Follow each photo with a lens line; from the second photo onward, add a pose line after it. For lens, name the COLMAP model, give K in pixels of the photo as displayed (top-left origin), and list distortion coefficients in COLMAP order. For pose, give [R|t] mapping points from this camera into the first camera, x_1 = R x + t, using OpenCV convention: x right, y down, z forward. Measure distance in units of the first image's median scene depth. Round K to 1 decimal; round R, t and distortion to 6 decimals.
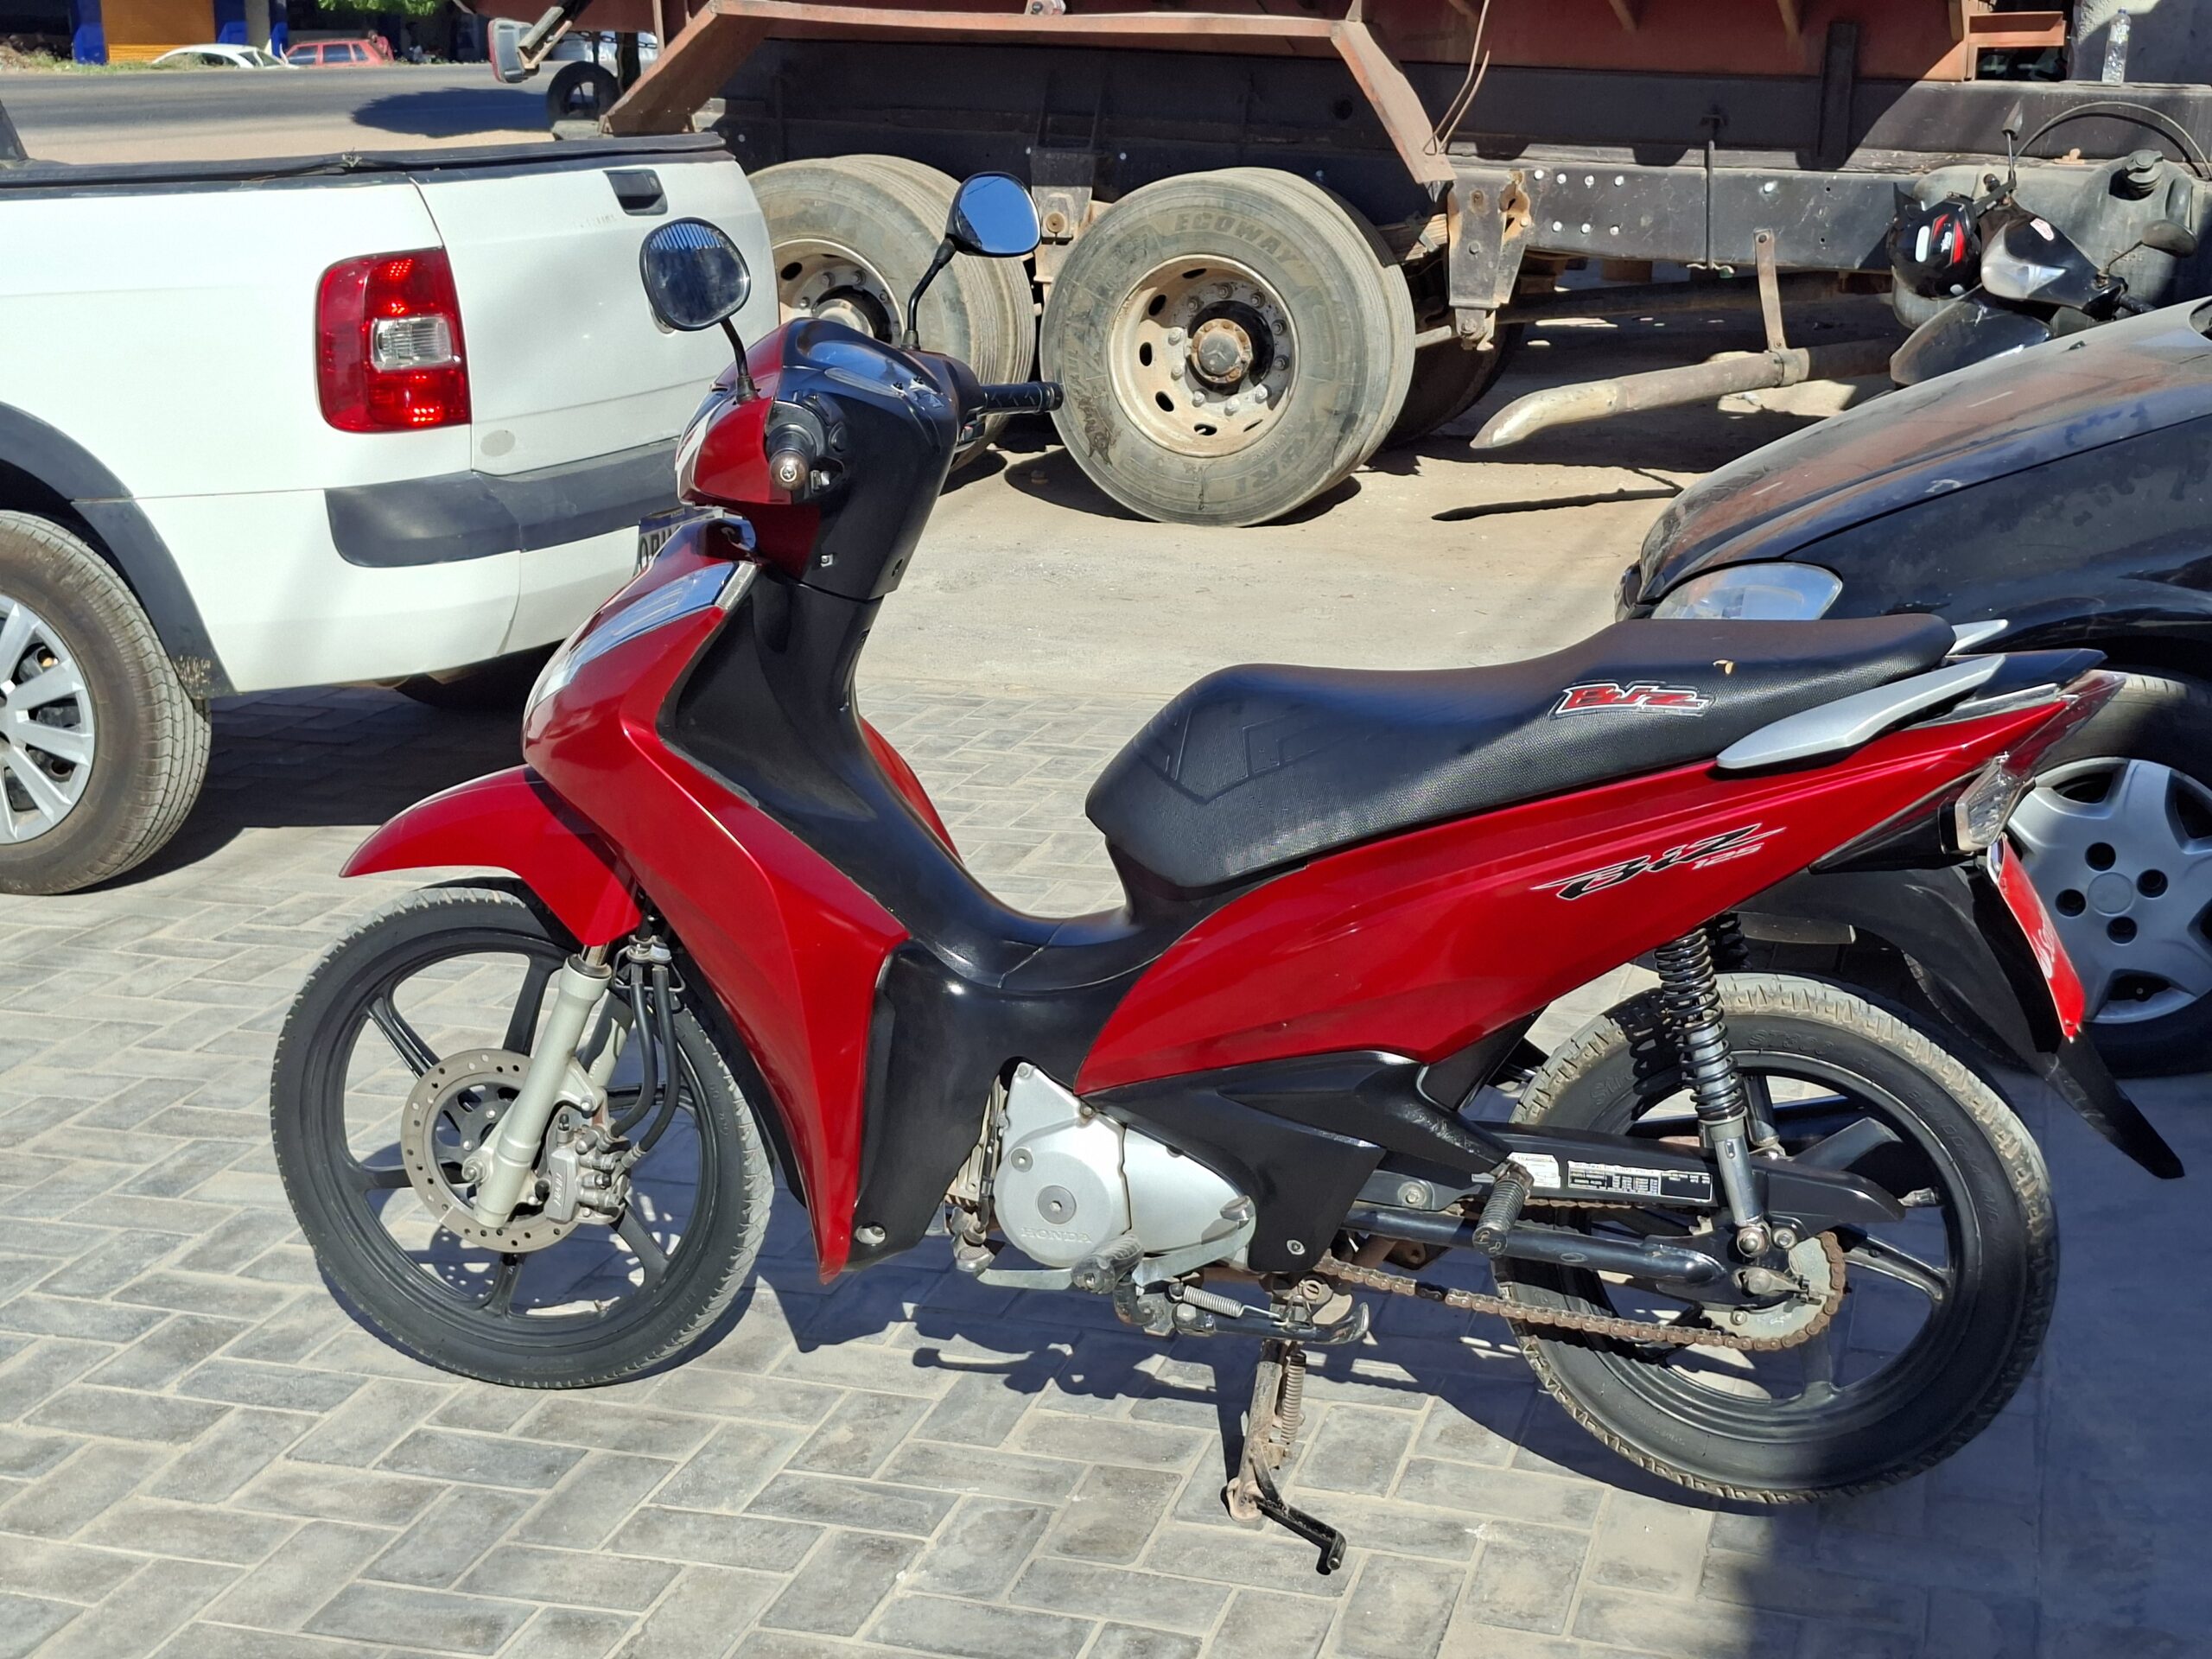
lens RADIAL K [[3036.2, 0, 1116.4], [0, 3036.2, 872.0], [0, 0, 1]] dist [0.183480, -0.391347]
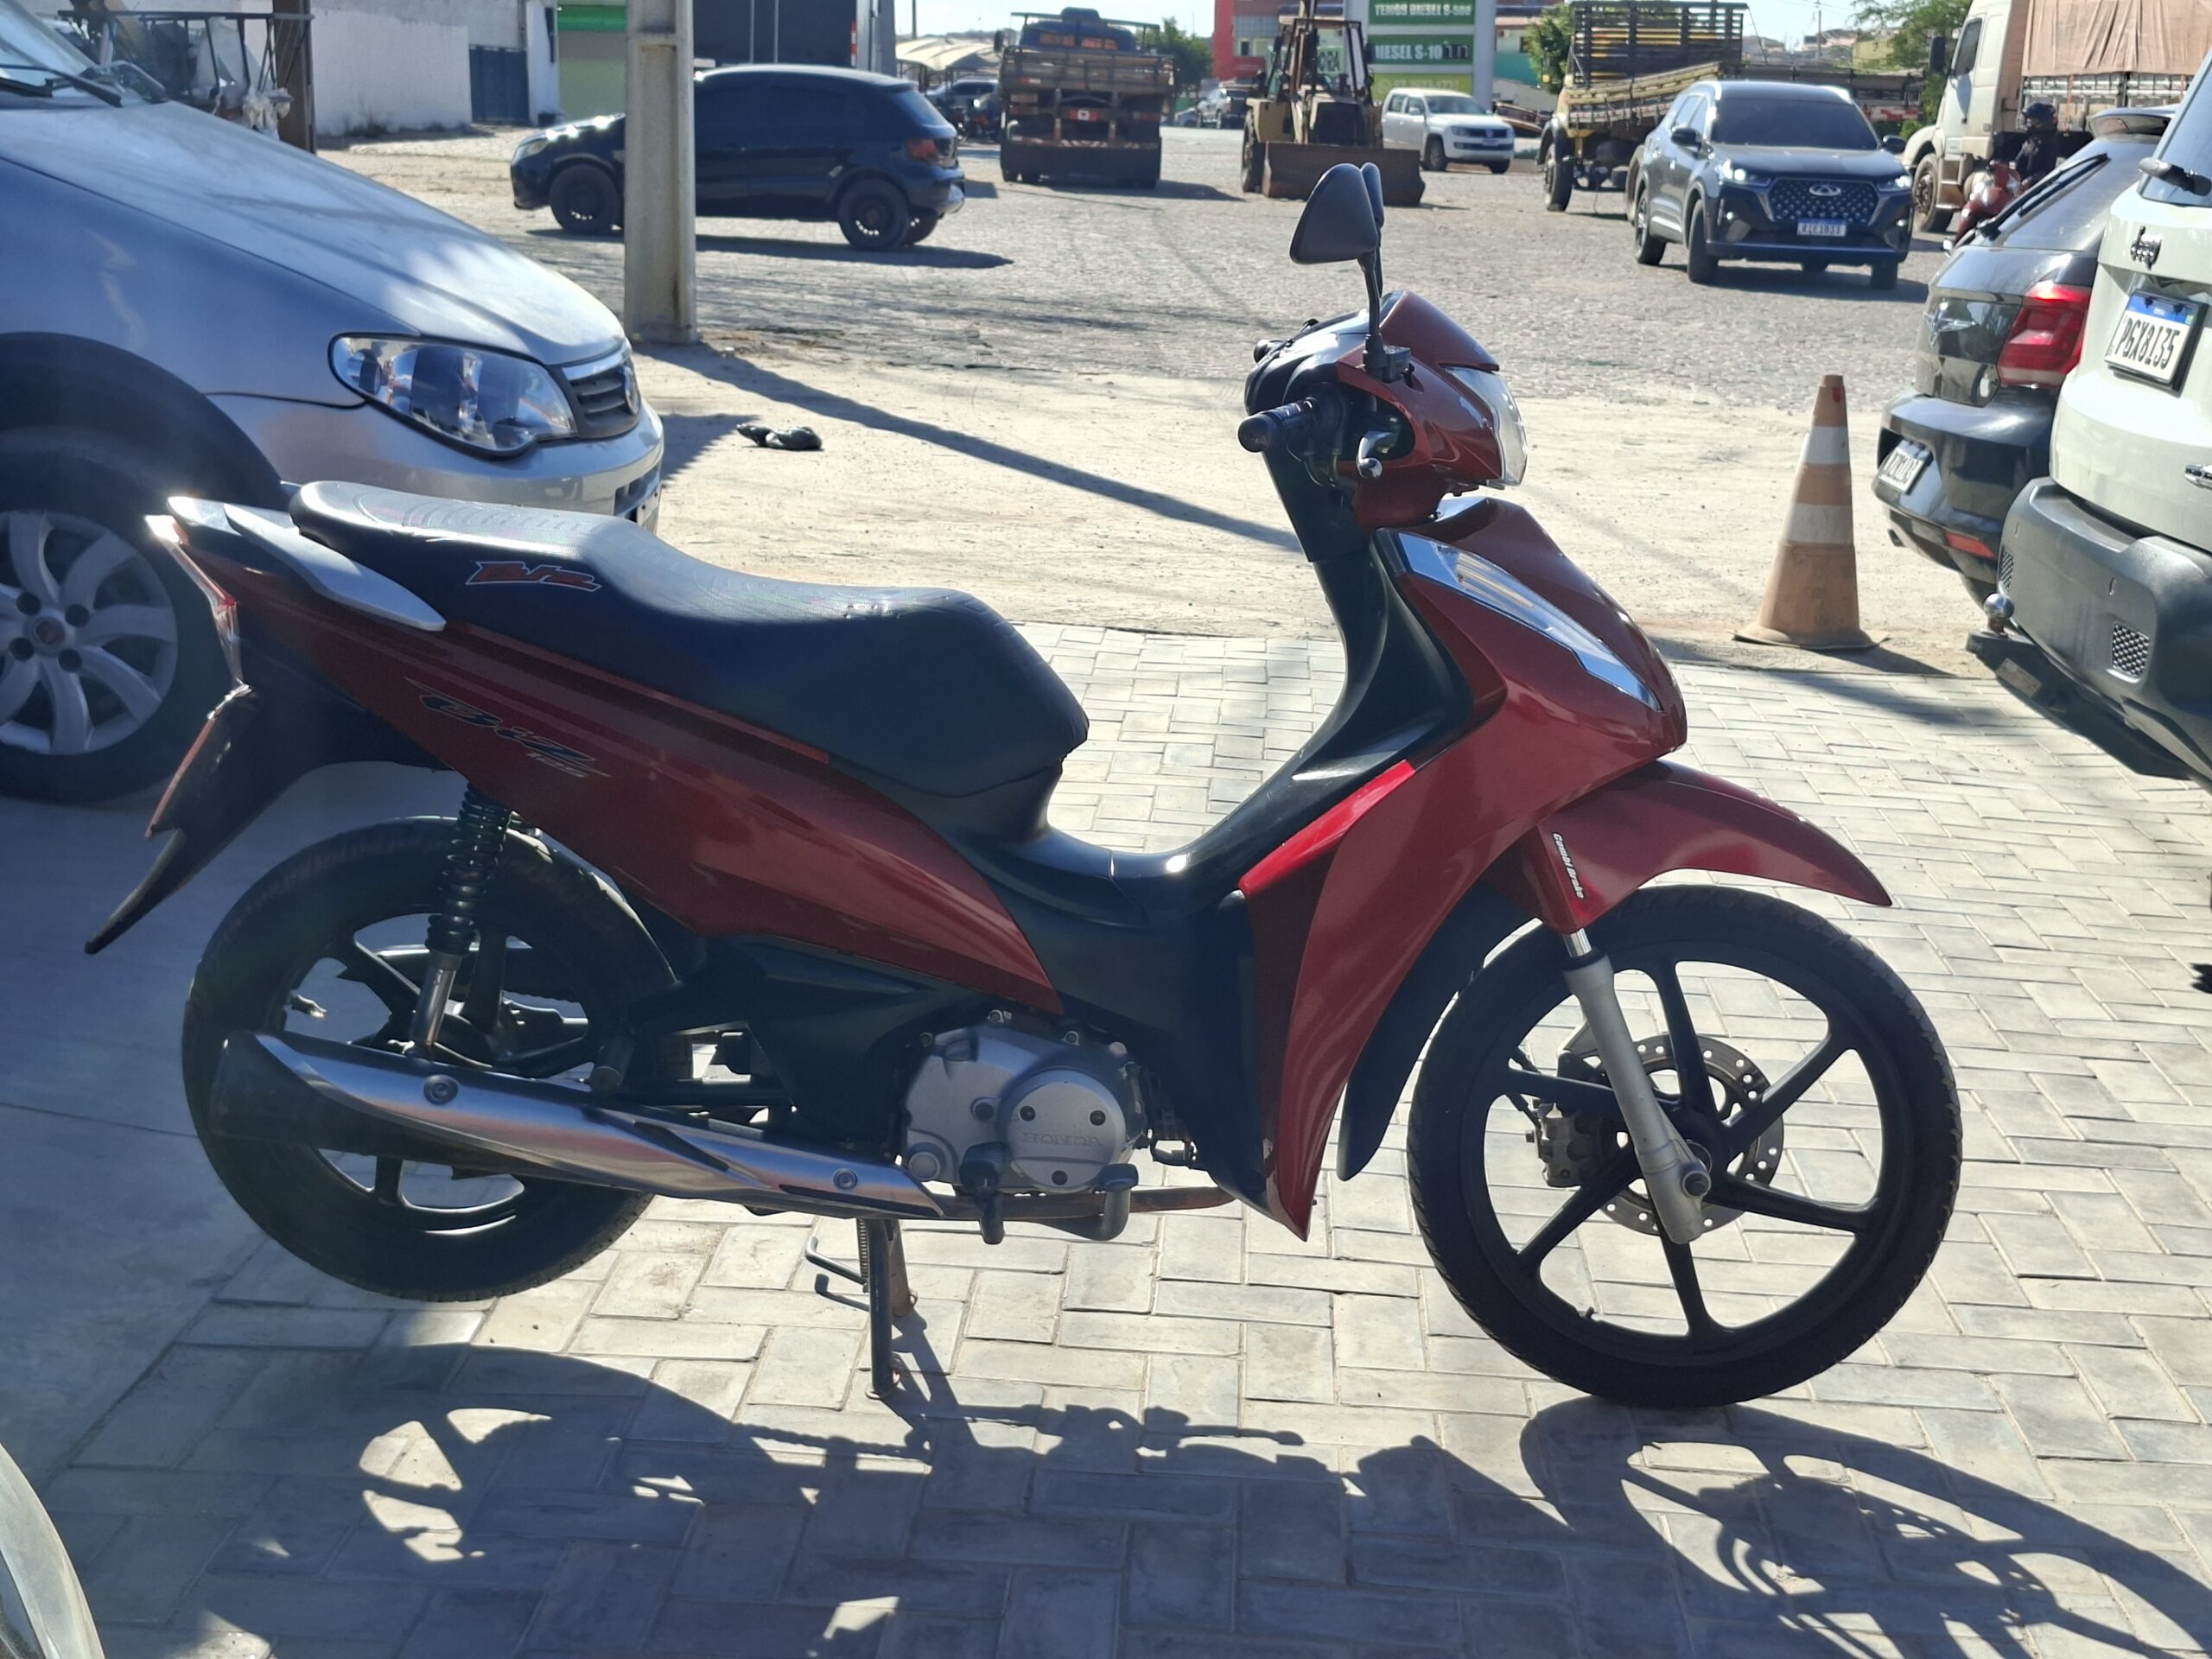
lens RADIAL K [[3029.2, 0, 1132.7], [0, 3029.2, 845.7], [0, 0, 1]] dist [0.176904, -0.358705]
pose [[-0.970576, 0.017658, -0.240145, 0.213887], [-0.102966, 0.871095, 0.480200, -0.461805], [0.217669, 0.490797, -0.843646, 1.786941]]
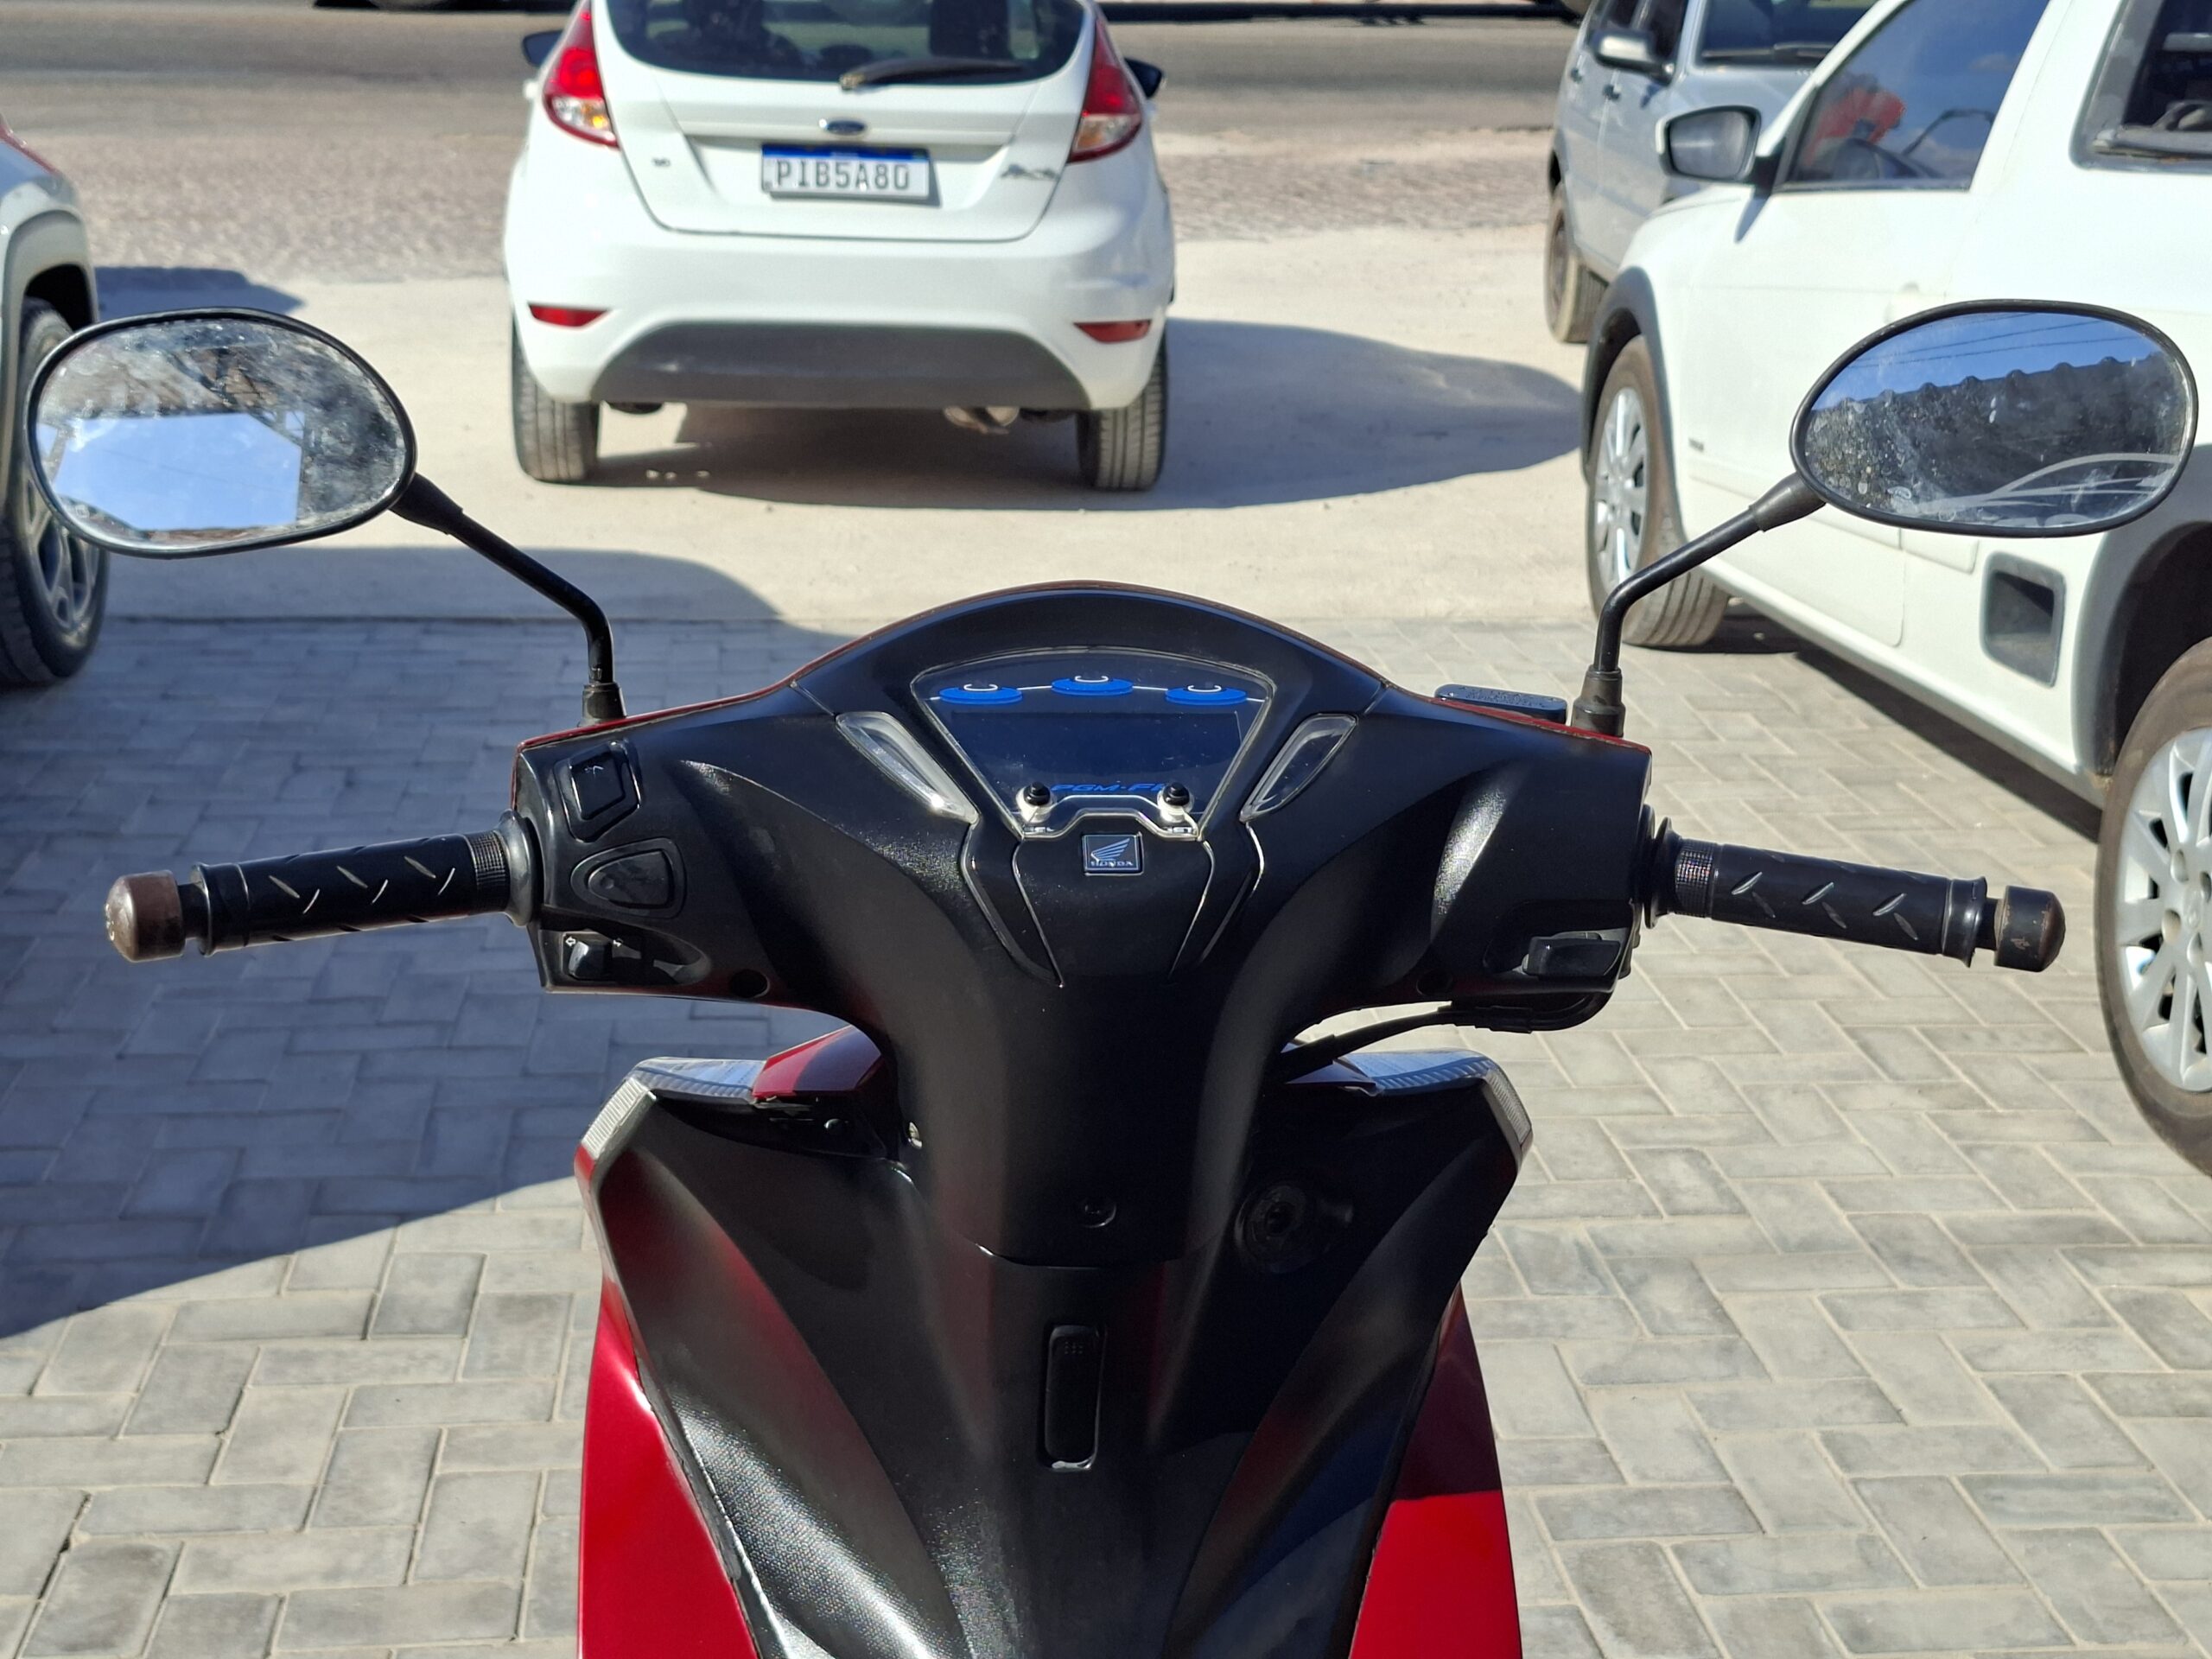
lens RADIAL K [[3052.2, 0, 1083.5], [0, 3052.2, 848.8], [0, 0, 1]] dist [0.199463, -0.489517]
pose [[0.375073, 0.278785, -0.884081, 0.260835], [-0.263054, 0.946511, 0.186870, -0.209752], [0.888888, 0.162471, 0.428346, 0.765957]]
